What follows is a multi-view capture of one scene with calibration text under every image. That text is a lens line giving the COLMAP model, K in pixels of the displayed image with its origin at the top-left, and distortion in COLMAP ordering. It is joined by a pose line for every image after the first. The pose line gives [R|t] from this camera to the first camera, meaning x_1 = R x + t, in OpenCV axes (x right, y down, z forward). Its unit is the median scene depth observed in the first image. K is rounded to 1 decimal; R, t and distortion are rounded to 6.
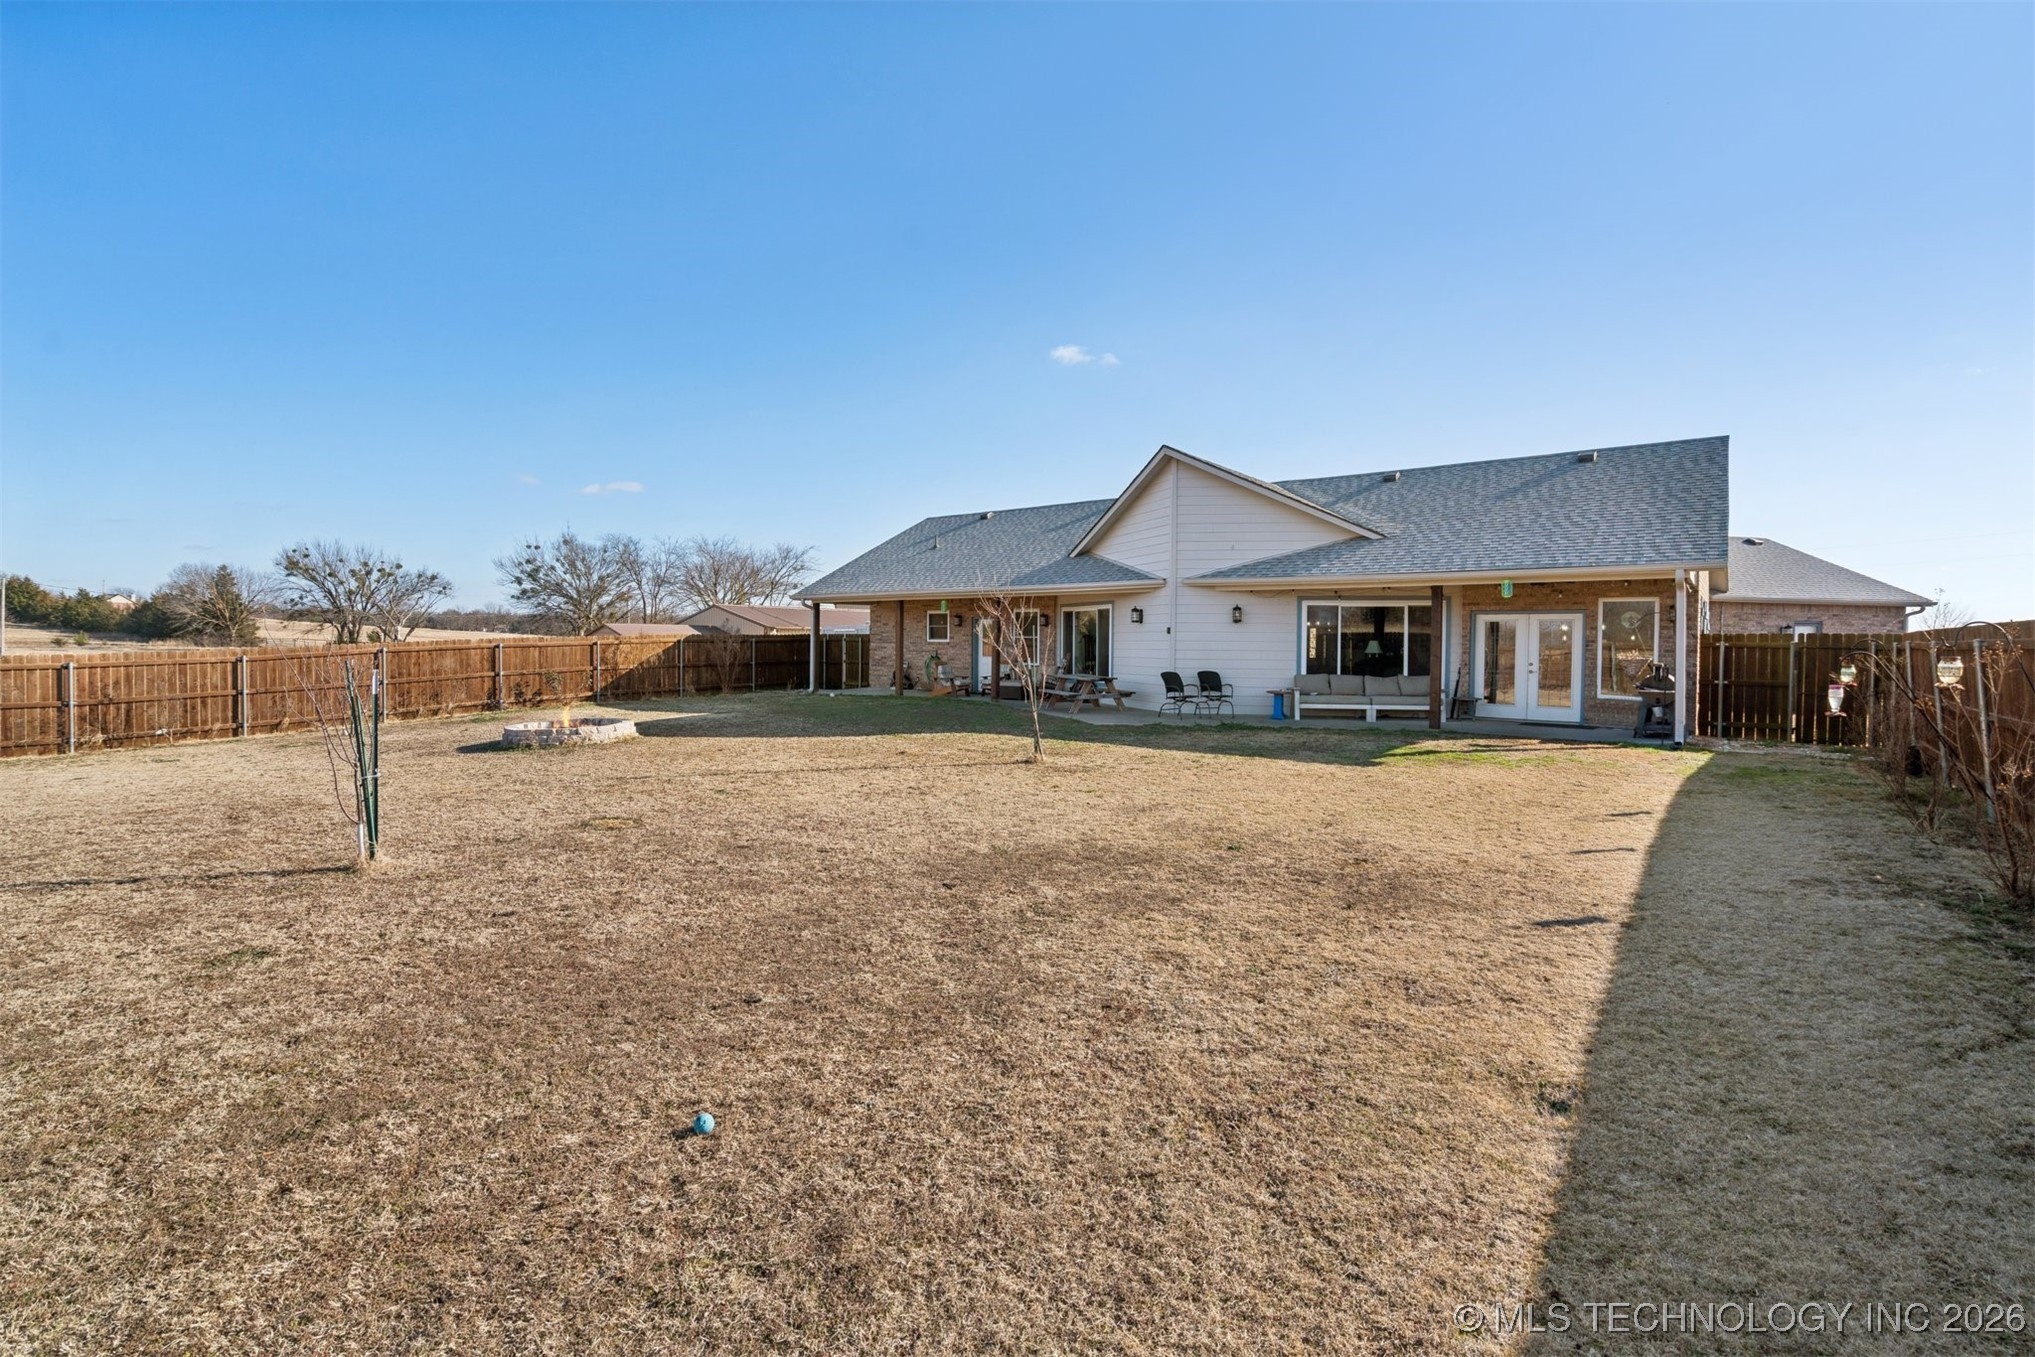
lens RADIAL K [[1001.4, 0, 984.1], [0, 1001.4, 664.6], [0, 0, 1]] dist [0.000645, 0.000468]
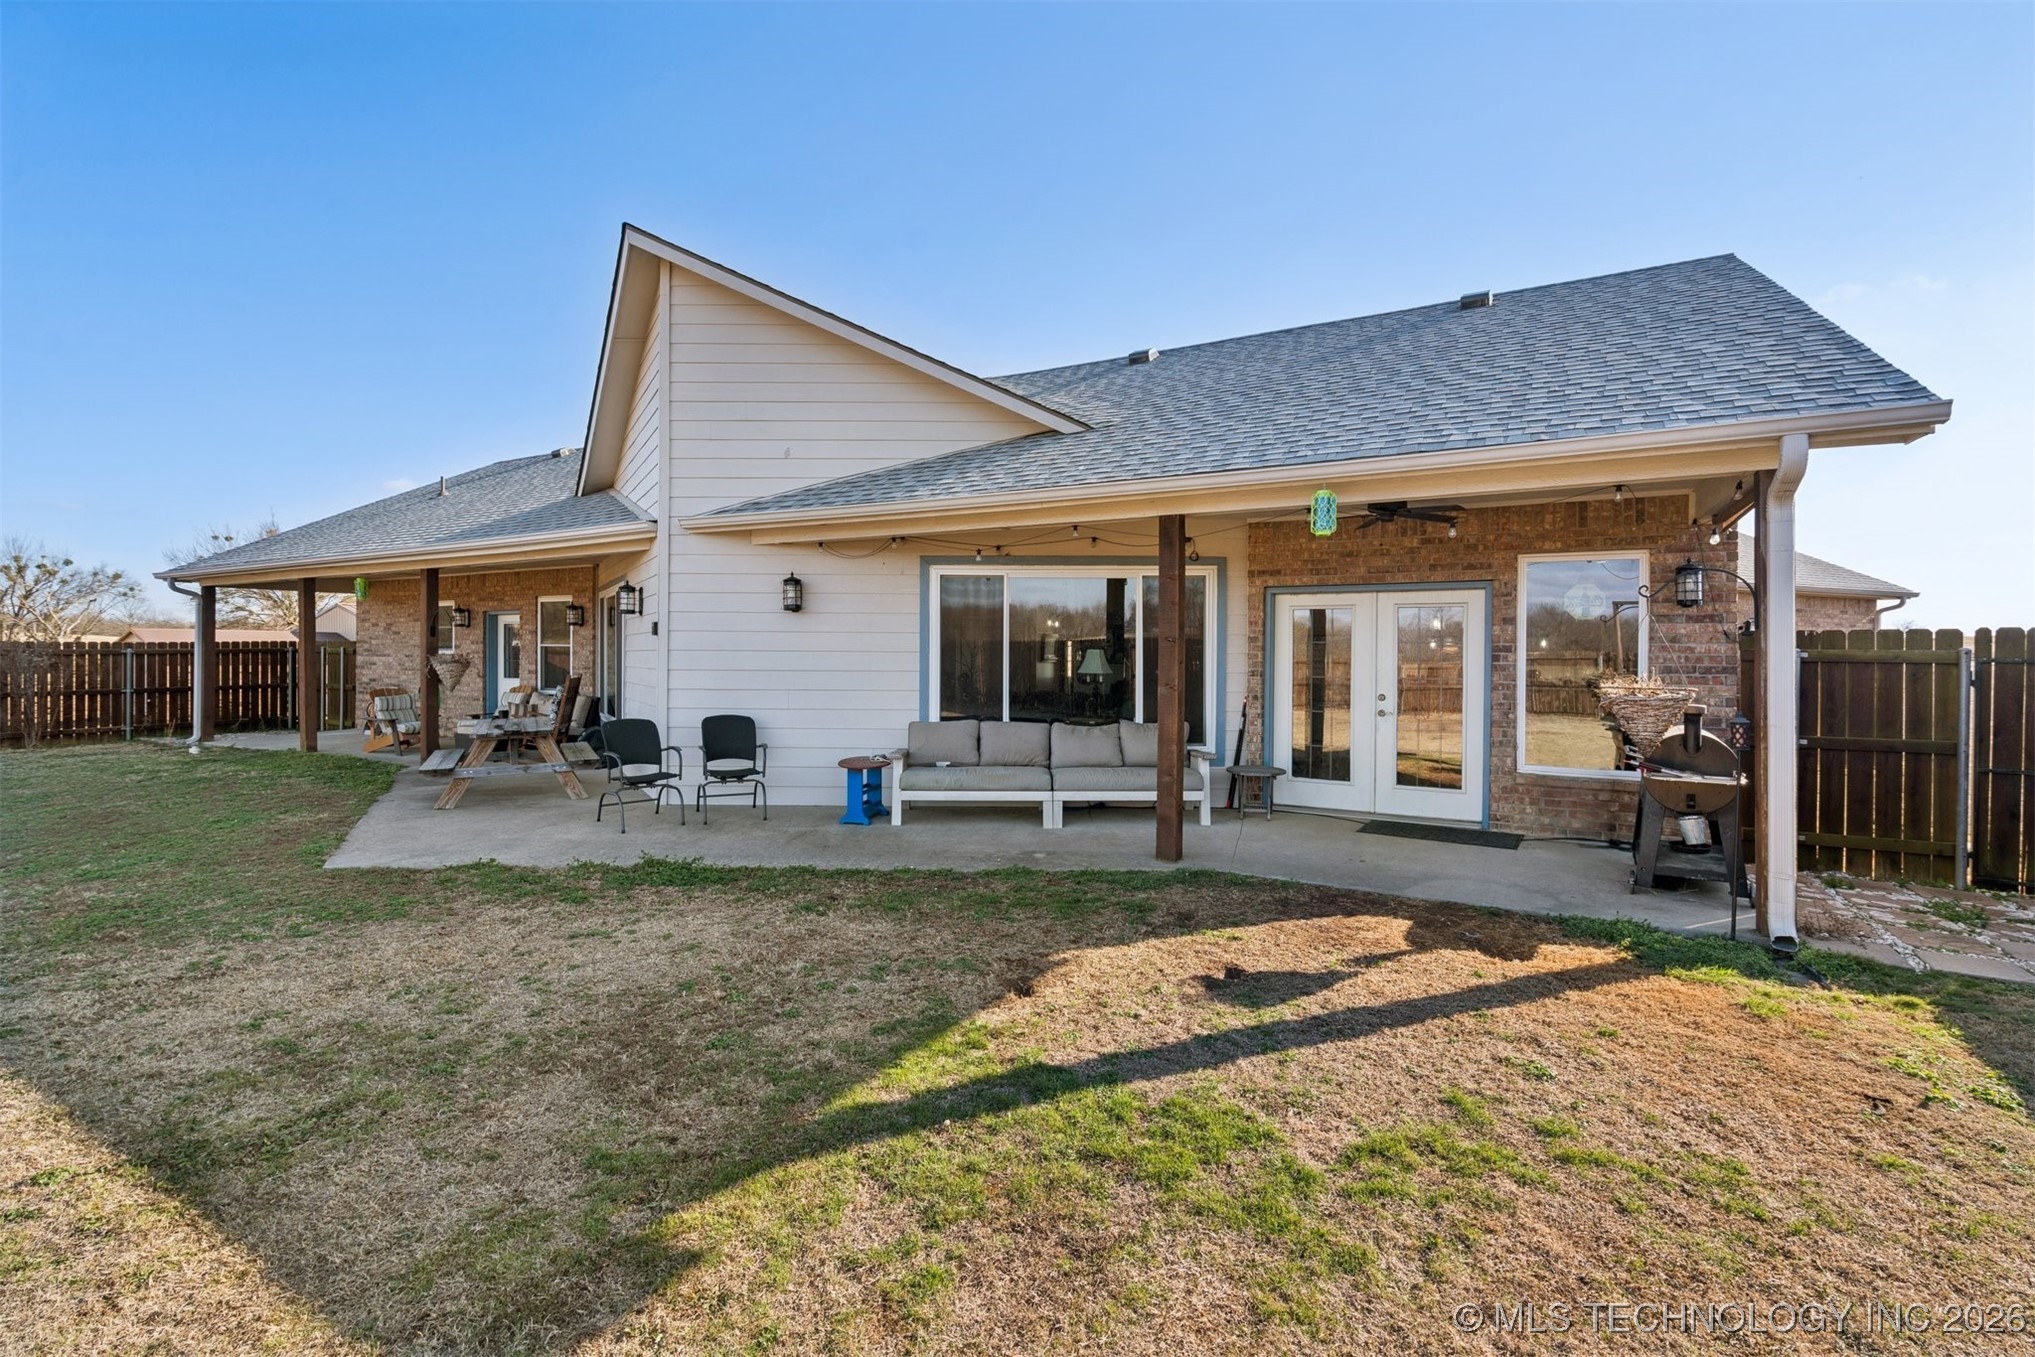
lens RADIAL K [[1001.4, 0, 1002.3], [0, 1001.4, 670.2], [0, 0, 1]] dist [0.000645, 0.000468]
pose [[0.990239, -0.006213, 0.139241, 0.285465], [0.006911, 0.999966, -0.004532, -0.011508], [-0.139208, 0.005450, 0.990248, 0.524928]]
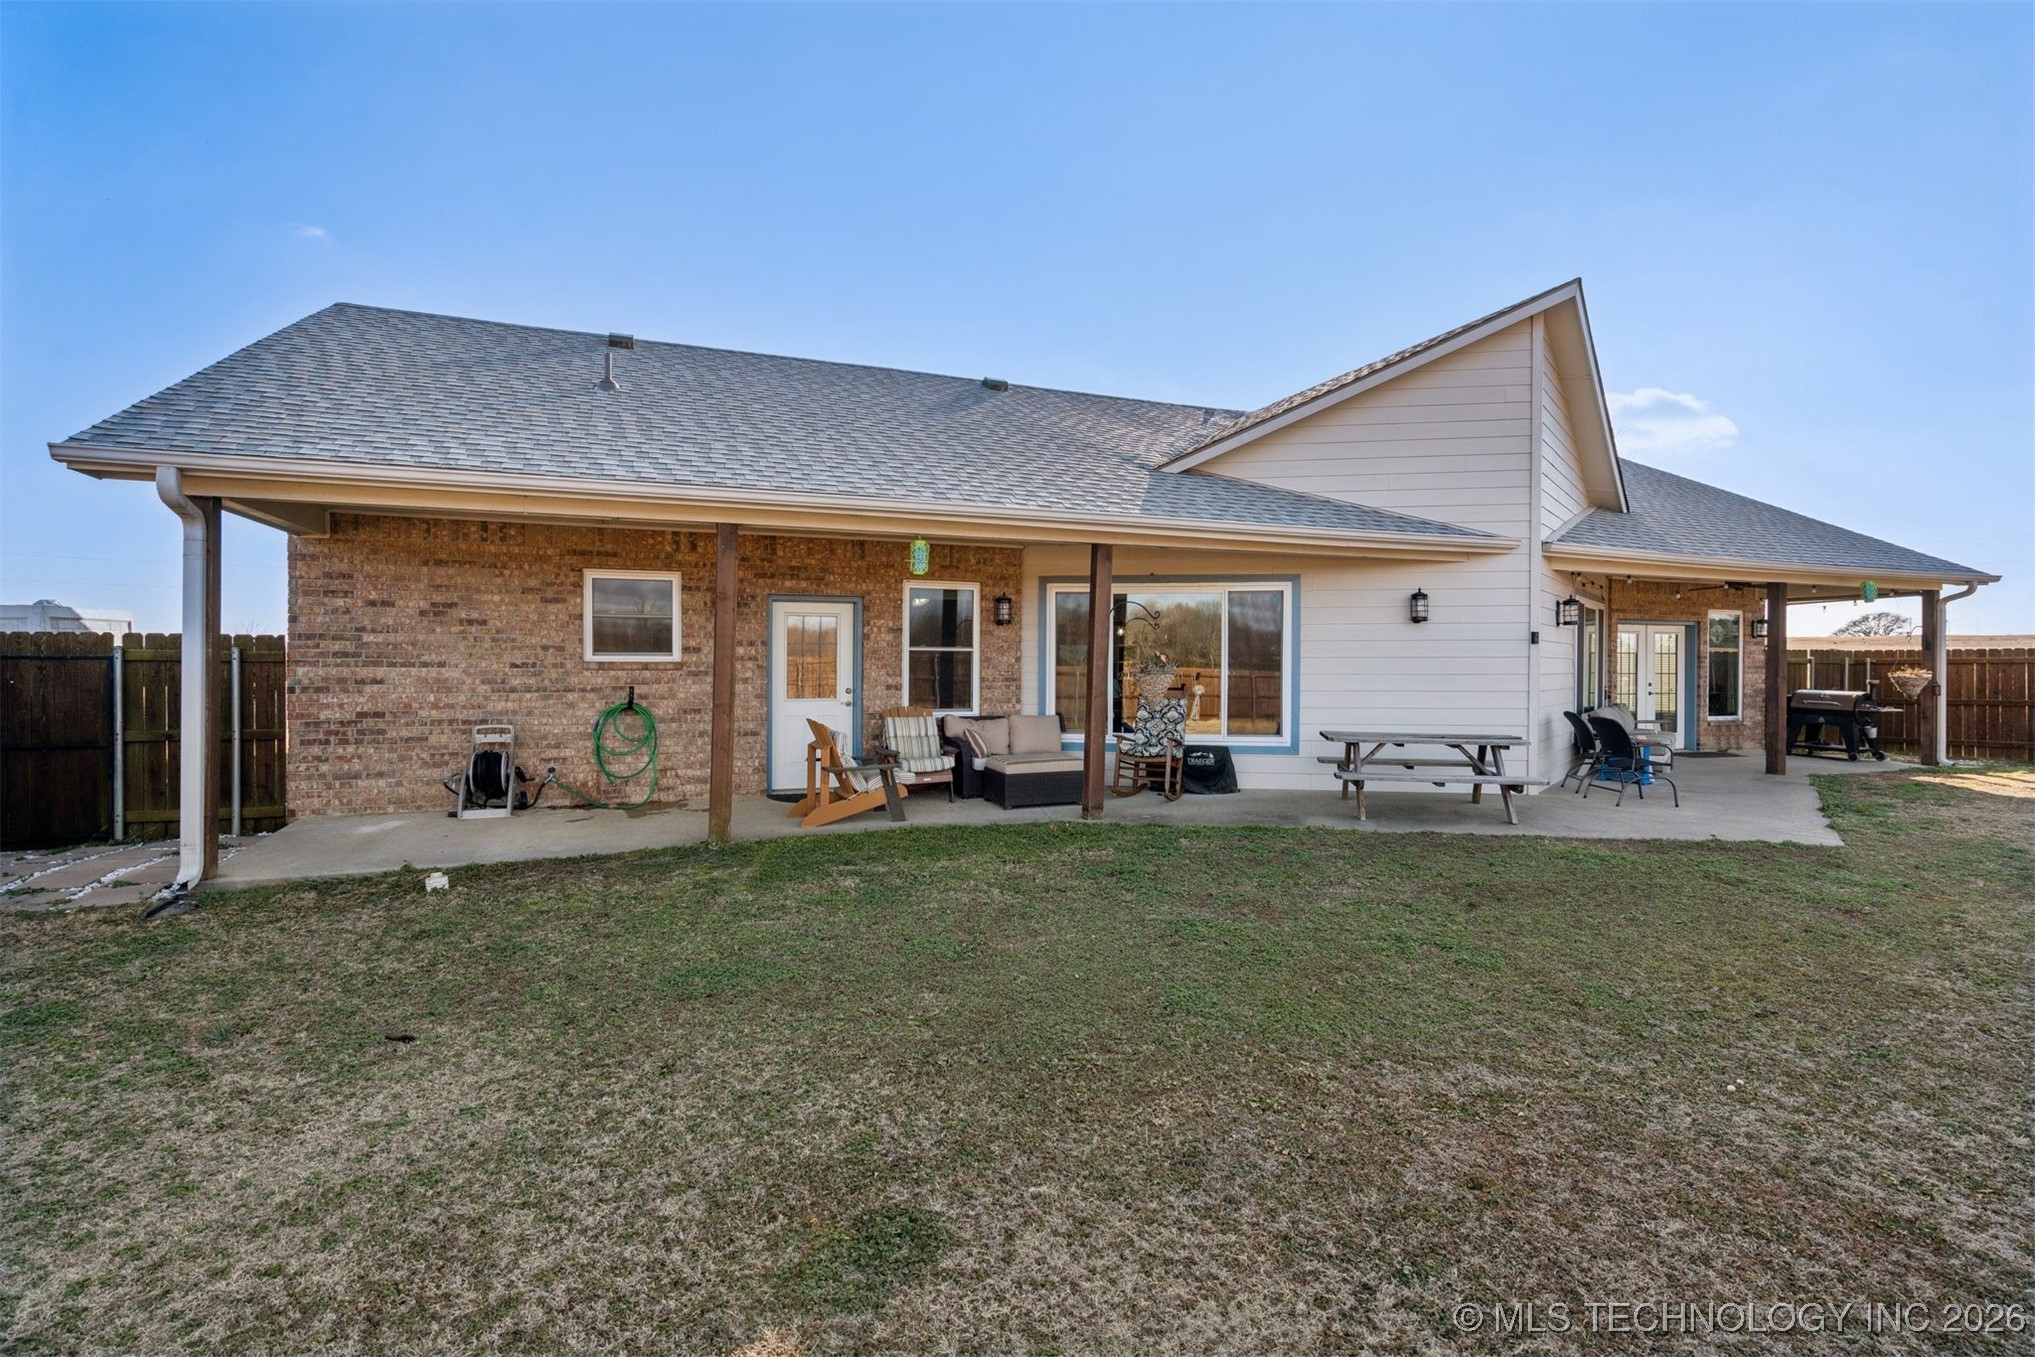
lens RADIAL K [[920.1, 0, 1007.6], [0, 920.1, 665.1], [0, 0, 1]] dist [-0.004951, 0.000543]
pose [[0.474289, -0.011145, 0.880299, -0.377814], [0.021495, 0.999768, 0.001077, -0.026985], [-0.880107, 0.018411, 0.474419, 1.042544]]
